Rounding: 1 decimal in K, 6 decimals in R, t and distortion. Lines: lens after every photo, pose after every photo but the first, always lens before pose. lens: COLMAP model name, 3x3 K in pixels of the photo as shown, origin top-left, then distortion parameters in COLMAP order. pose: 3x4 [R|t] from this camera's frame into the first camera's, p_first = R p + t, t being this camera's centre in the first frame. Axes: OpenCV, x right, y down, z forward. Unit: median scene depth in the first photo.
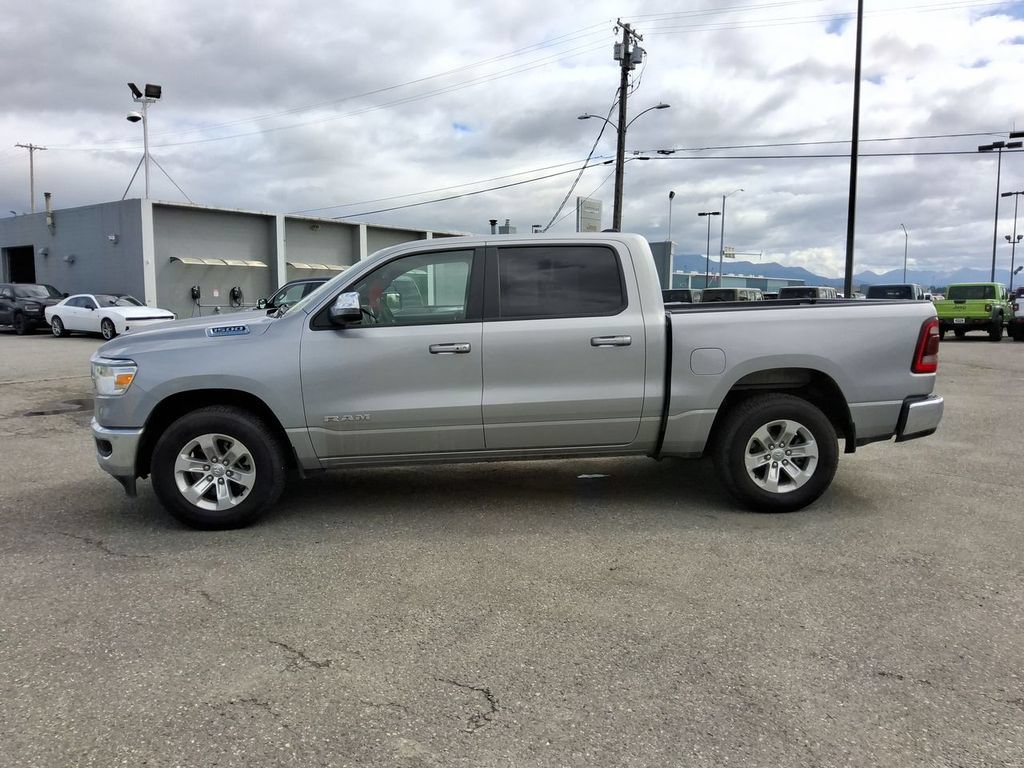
lens RADIAL K [[785.4, 0, 512.0], [0, 785.4, 384.0], [0, 0, 1]] dist [0.042257, -0.066391]
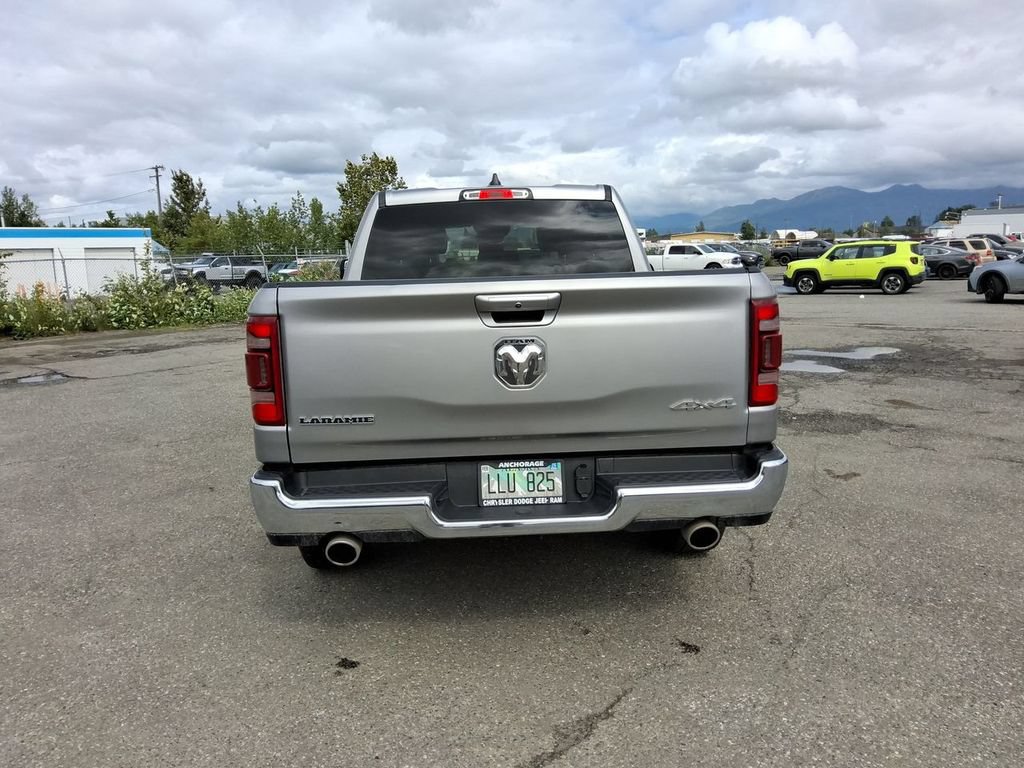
lens RADIAL K [[785.5, 0, 509.4], [0, 785.5, 364.8], [0, 0, 1]] dist [0.047190, -0.075848]
pose [[-0.051032, 0.144321, -0.988214, 1.041861], [-0.088375, 0.984969, 0.148410, -0.146516], [0.994779, 0.094908, -0.037510, 1.190002]]
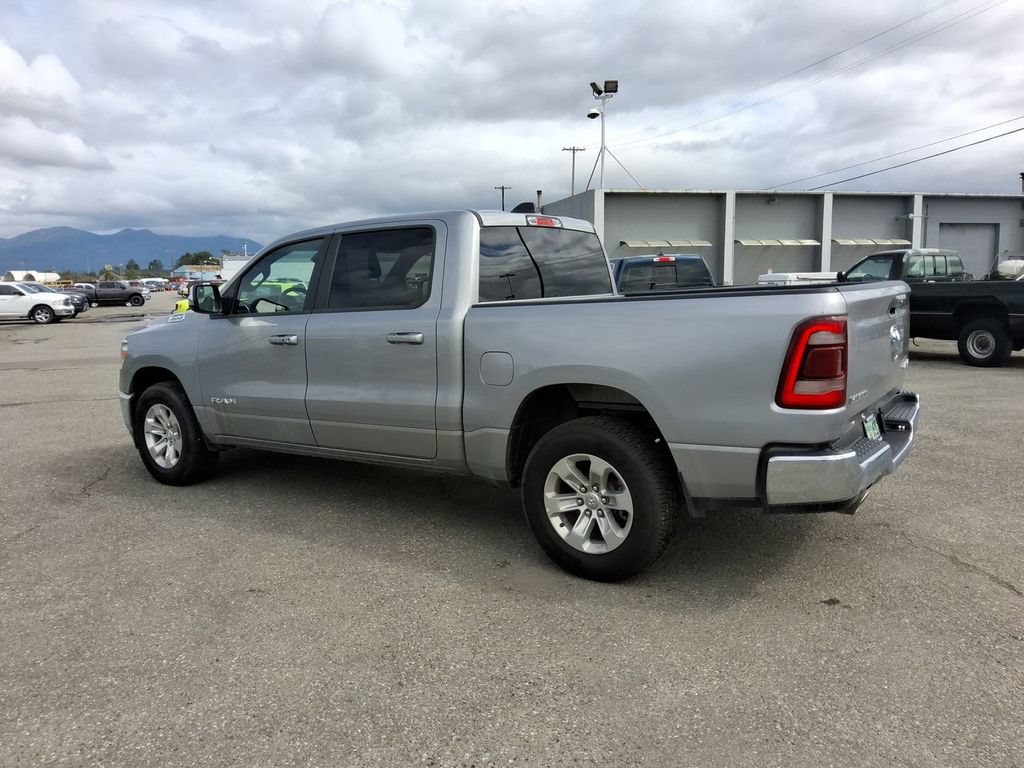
lens RADIAL K [[785.4, 0, 512.0], [0, 785.4, 384.0], [0, 0, 1]] dist [0.042257, -0.066391]
pose [[0.771246, 0.070342, -0.632638, 0.730667], [-0.051797, 0.997515, 0.047767, -0.049221], [0.634426, -0.004071, 0.772973, 0.385601]]
